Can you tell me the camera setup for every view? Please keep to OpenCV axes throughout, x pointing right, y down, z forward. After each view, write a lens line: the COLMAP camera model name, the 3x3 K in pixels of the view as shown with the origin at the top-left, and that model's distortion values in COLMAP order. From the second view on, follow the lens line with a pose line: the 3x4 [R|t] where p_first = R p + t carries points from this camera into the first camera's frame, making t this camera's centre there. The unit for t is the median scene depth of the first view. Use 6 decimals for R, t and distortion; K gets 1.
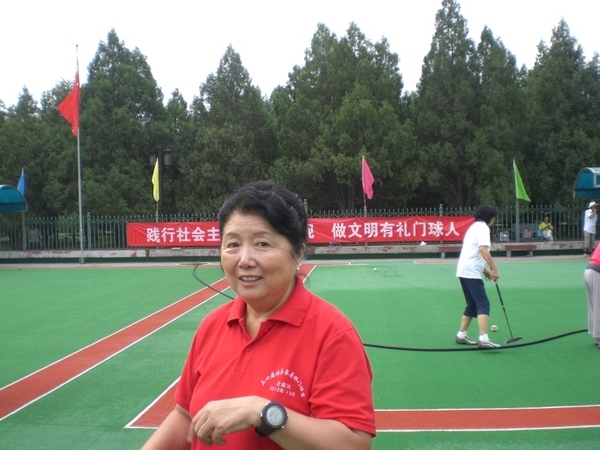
lens RADIAL K [[676.6, 0, 300.0], [0, 676.6, 225.0], [0, 0, 1]] dist [-0.142949, -0.021294]
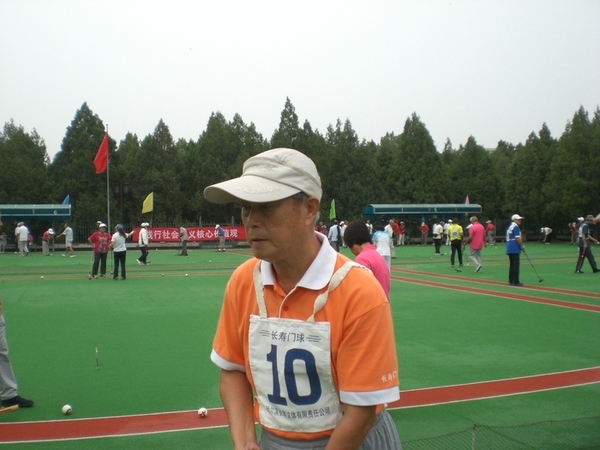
lens RADIAL K [[676.6, 0, 300.0], [0, 676.6, 225.0], [0, 0, 1]] dist [-0.142949, -0.021294]
pose [[0.909797, 0.014023, 0.414816, -0.513035], [-0.007664, 0.999826, -0.016991, 0.013893], [-0.414983, 0.012279, 0.909746, -0.678550]]
